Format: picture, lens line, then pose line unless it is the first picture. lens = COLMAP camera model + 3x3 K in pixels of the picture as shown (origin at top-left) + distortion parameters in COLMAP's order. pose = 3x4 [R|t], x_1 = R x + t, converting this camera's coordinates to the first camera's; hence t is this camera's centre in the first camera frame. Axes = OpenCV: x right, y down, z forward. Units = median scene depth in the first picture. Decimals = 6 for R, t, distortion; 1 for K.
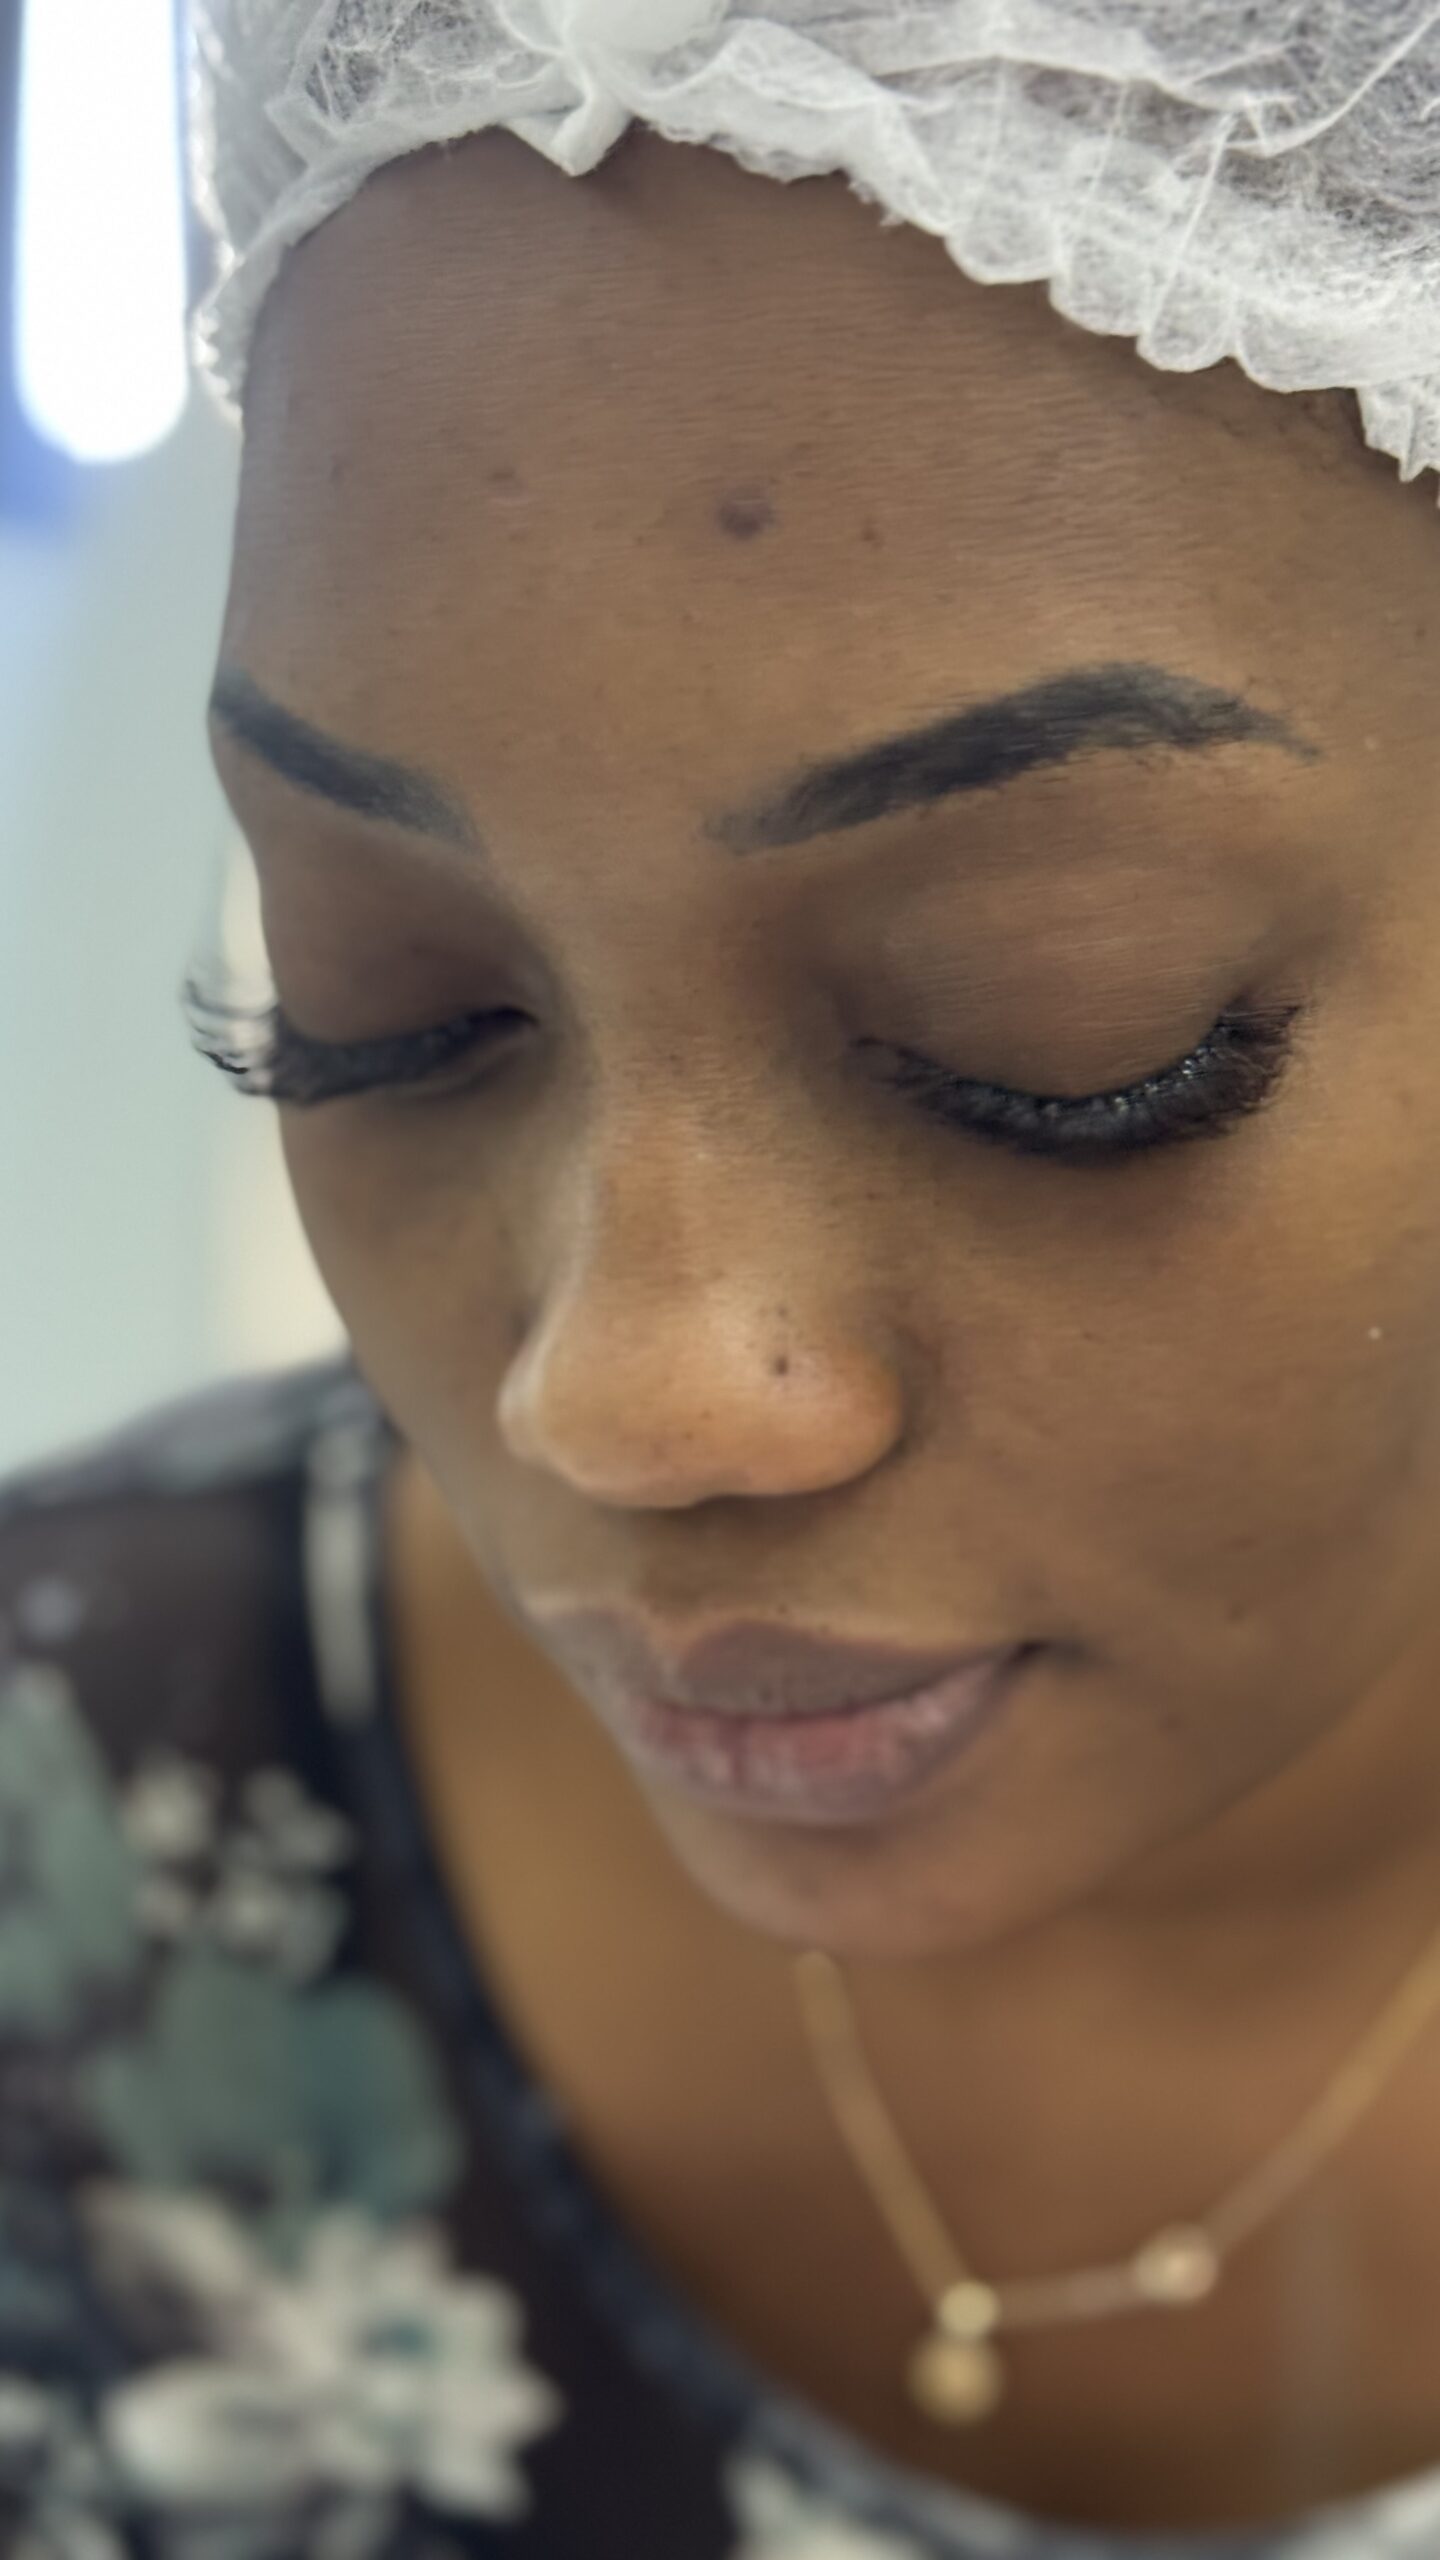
lens RADIAL K [[3511.1, 0, 720.4], [0, 3511.1, 1279.6], [0, 0, 1]] dist [-0.114334, 0.000000]
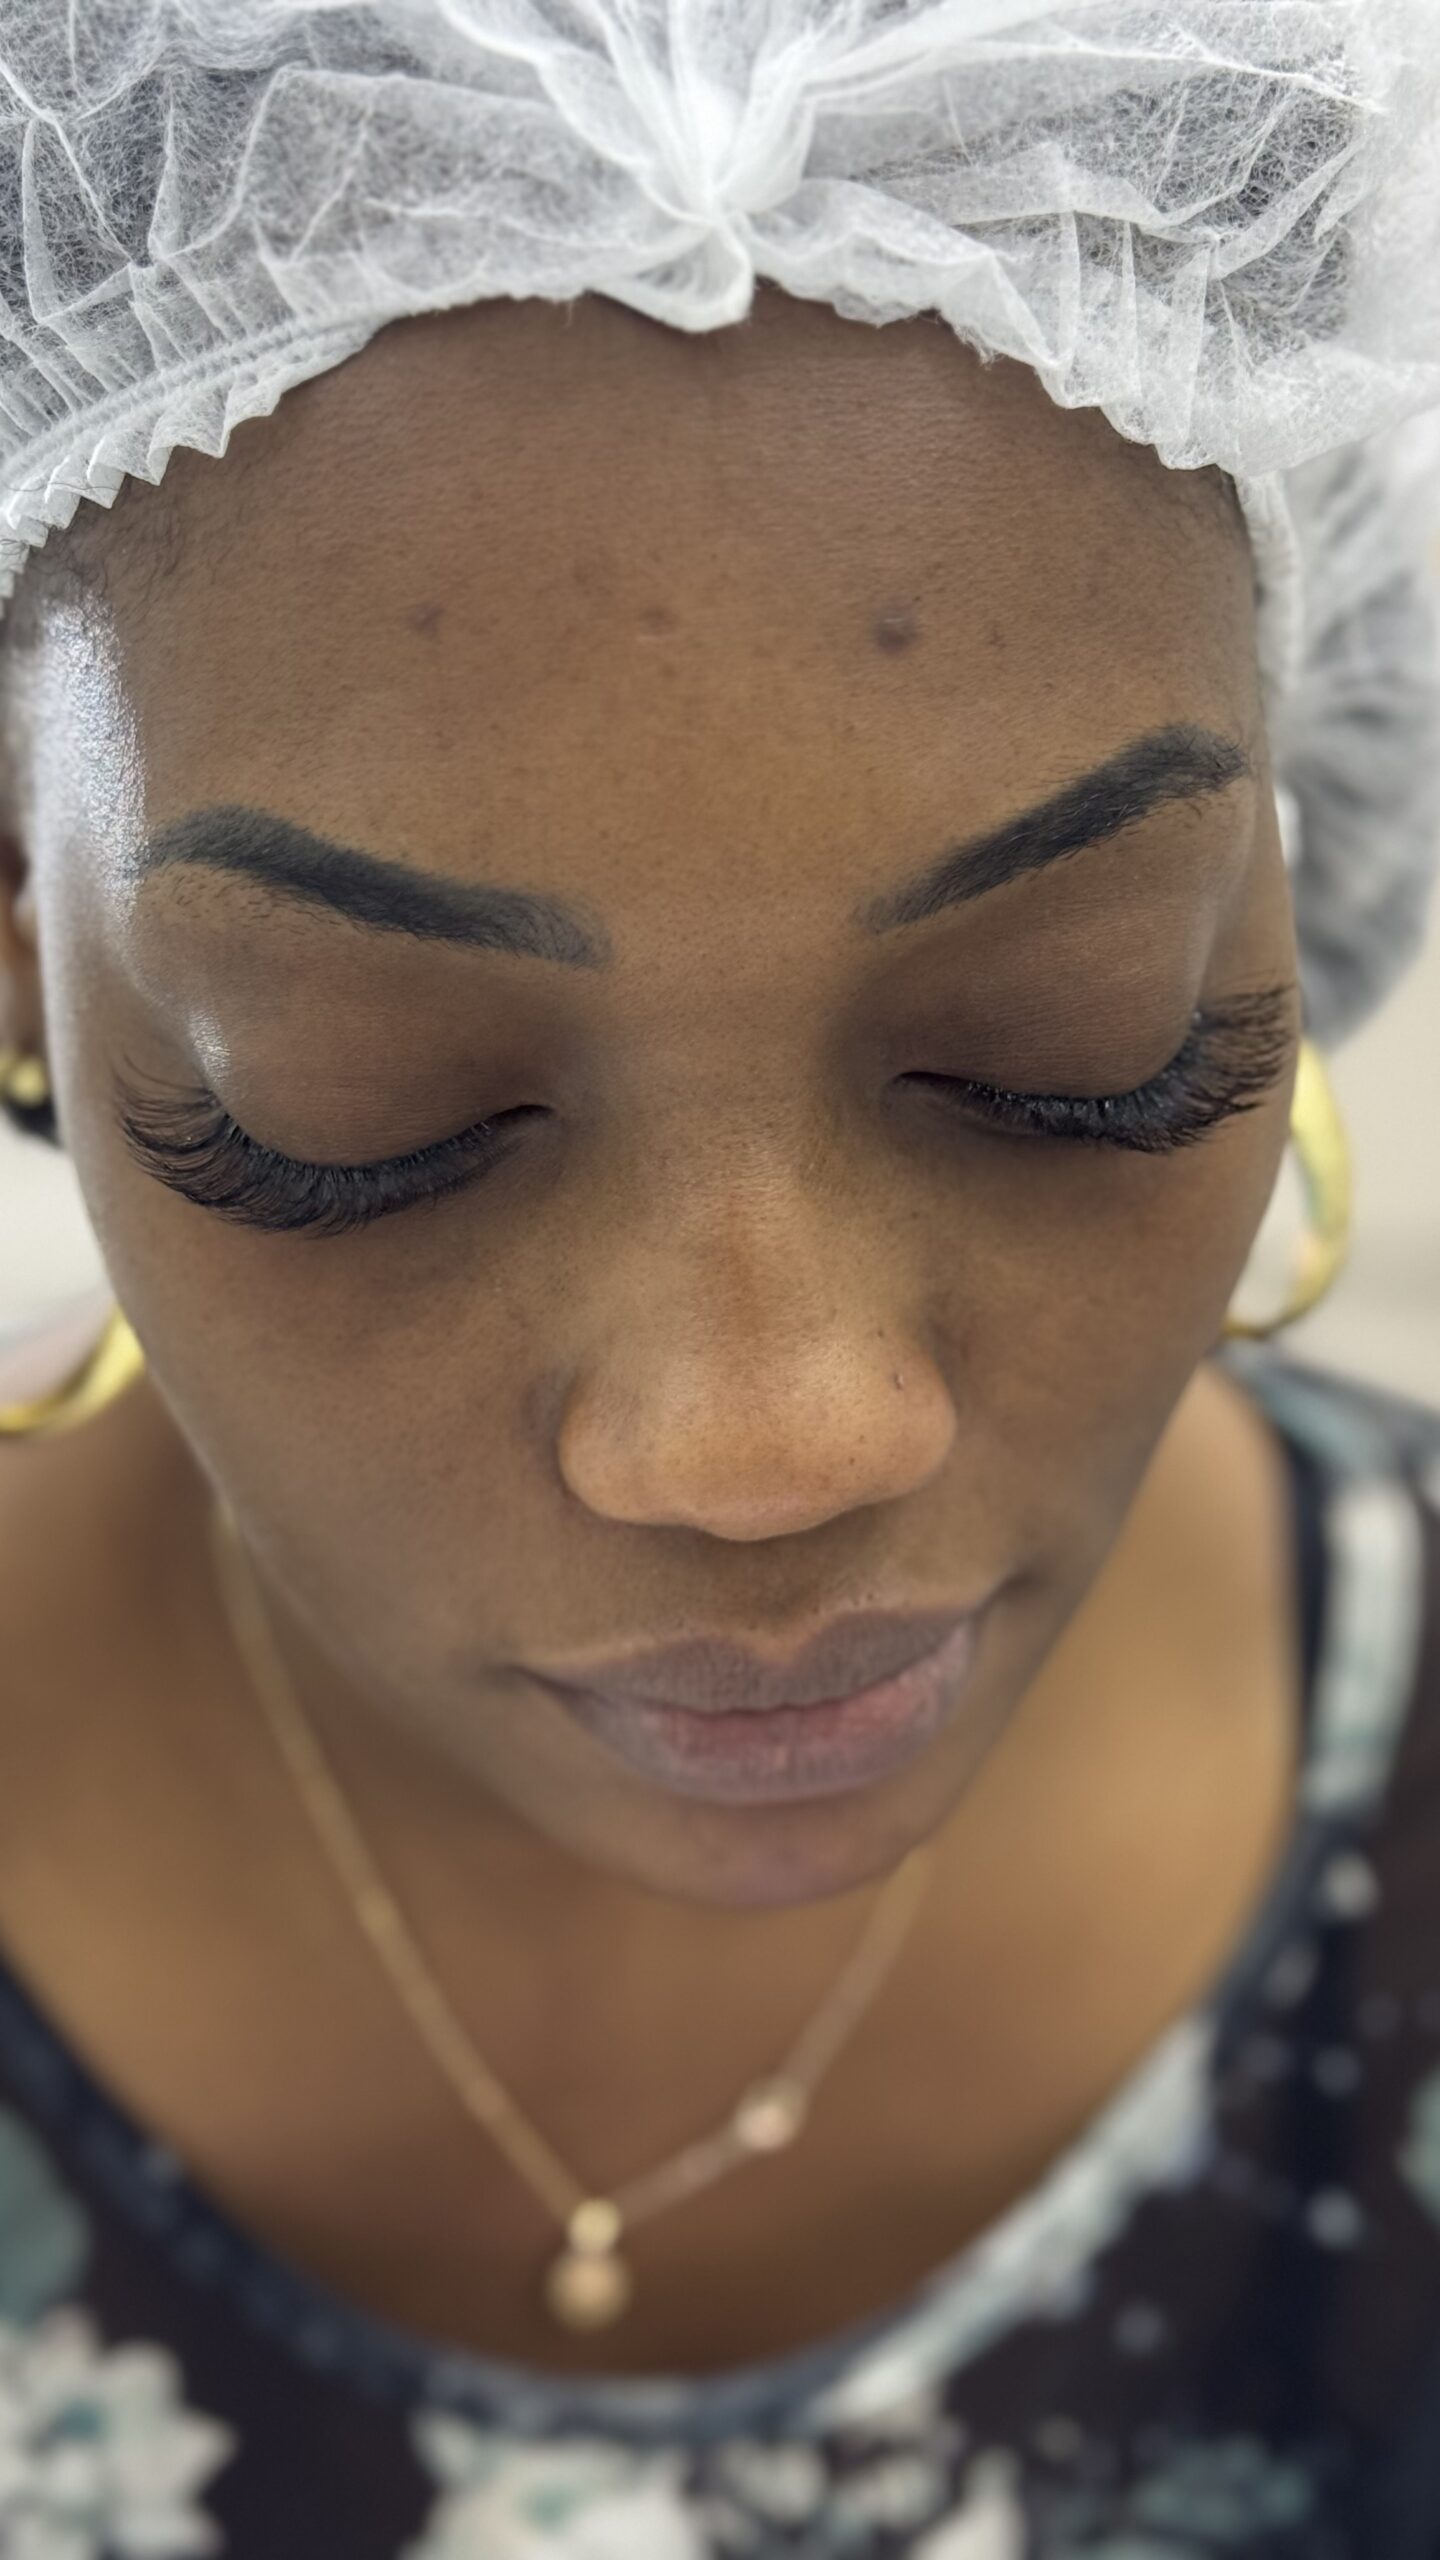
lens RADIAL K [[3511.1, 0, 720.8], [0, 3511.1, 1279.0], [0, 0, 1]] dist [-0.114334, 0.000000]
pose [[0.853811, -0.193879, 0.483134, -0.600870], [0.176410, 0.980906, 0.081875, -0.115634], [-0.489782, 0.015324, 0.871710, 0.062929]]
